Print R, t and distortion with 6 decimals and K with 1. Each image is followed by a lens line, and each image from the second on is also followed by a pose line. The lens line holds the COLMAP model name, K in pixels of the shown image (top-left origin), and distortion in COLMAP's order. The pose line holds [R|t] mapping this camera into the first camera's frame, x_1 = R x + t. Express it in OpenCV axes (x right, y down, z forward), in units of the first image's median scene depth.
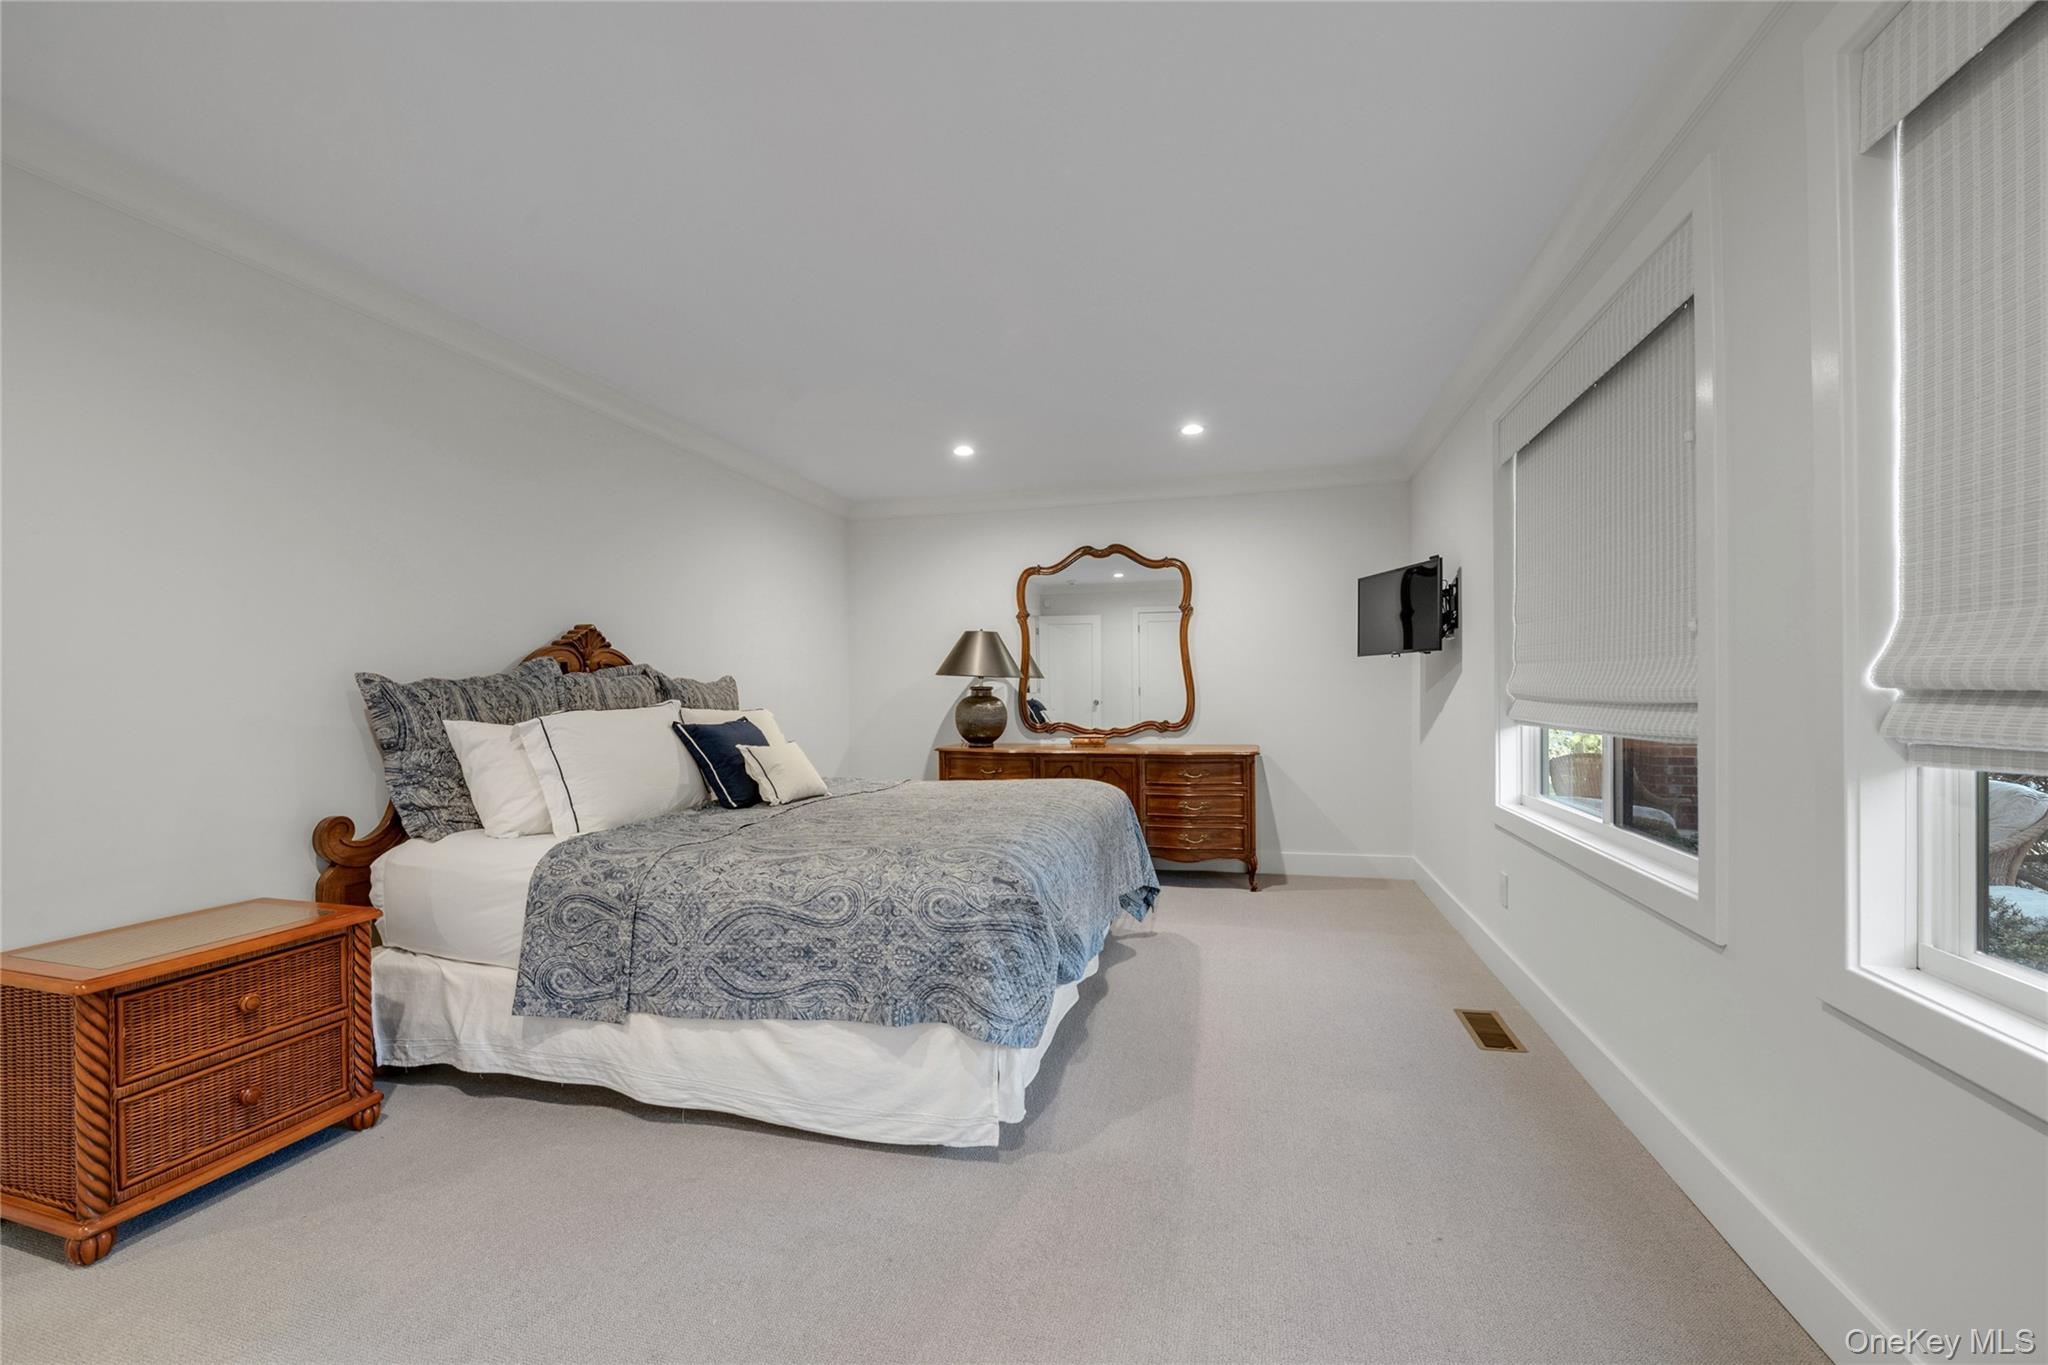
lens RADIAL K [[818.9, 0, 1027.9], [0, 818.9, 680.8], [0, 0, 1]] dist [-0.000993, -0.000193]
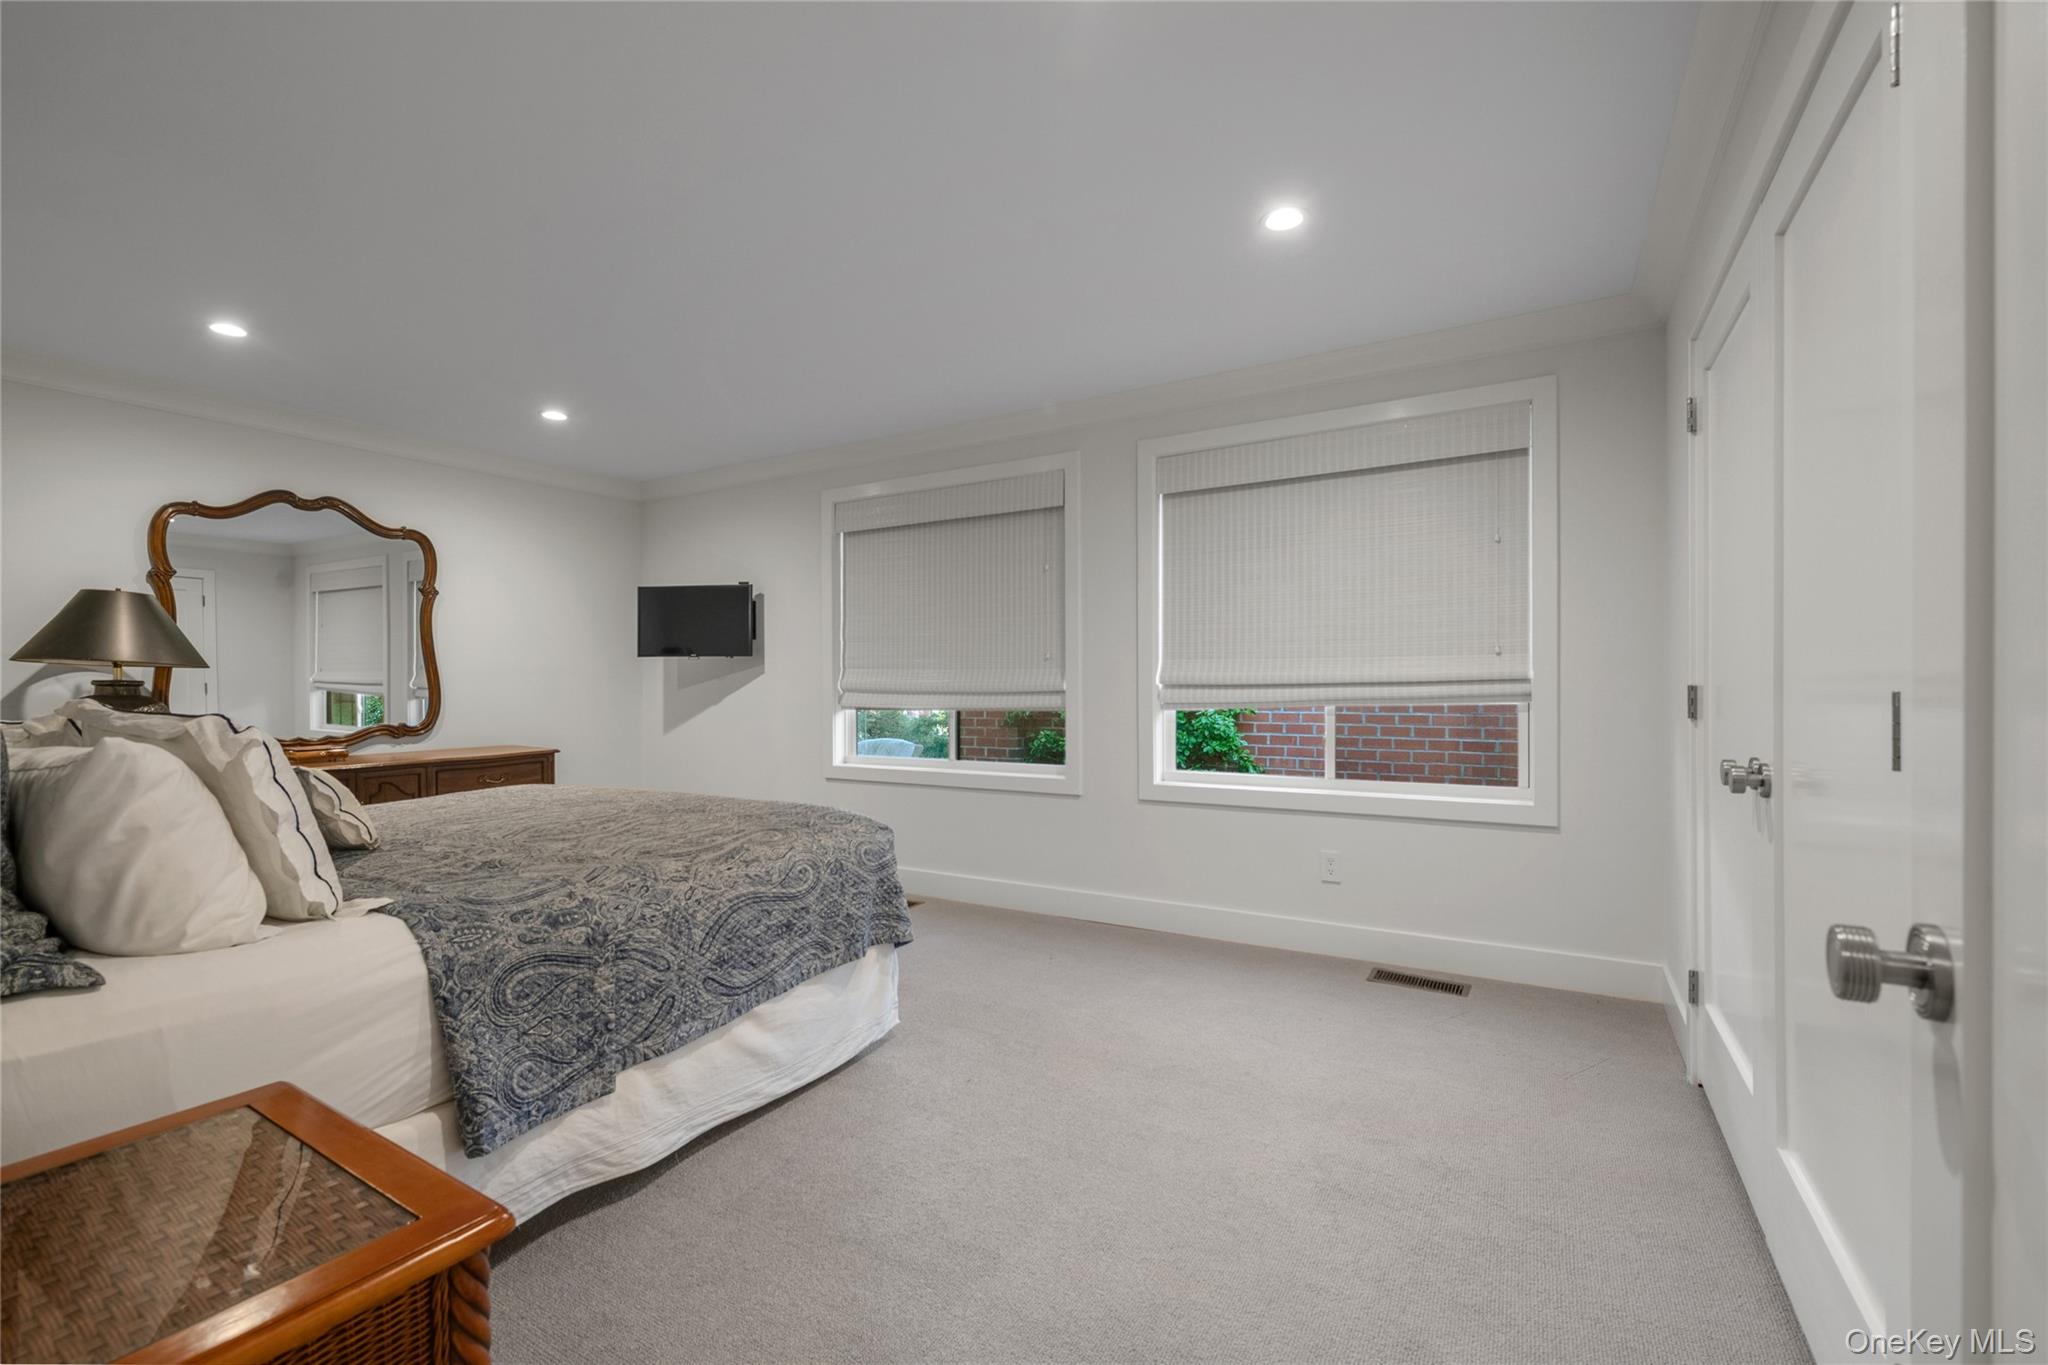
lens RADIAL K [[838.1, 0, 1033.4], [0, 838.1, 689.6], [0, 0, 1]] dist [-0.008209, -0.000504]
pose [[0.271428, 0.001575, 0.962457, -1.198726], [-0.009061, 0.999959, 0.000919, 0.018699], [-0.962416, -0.008970, 0.271431, 0.388865]]
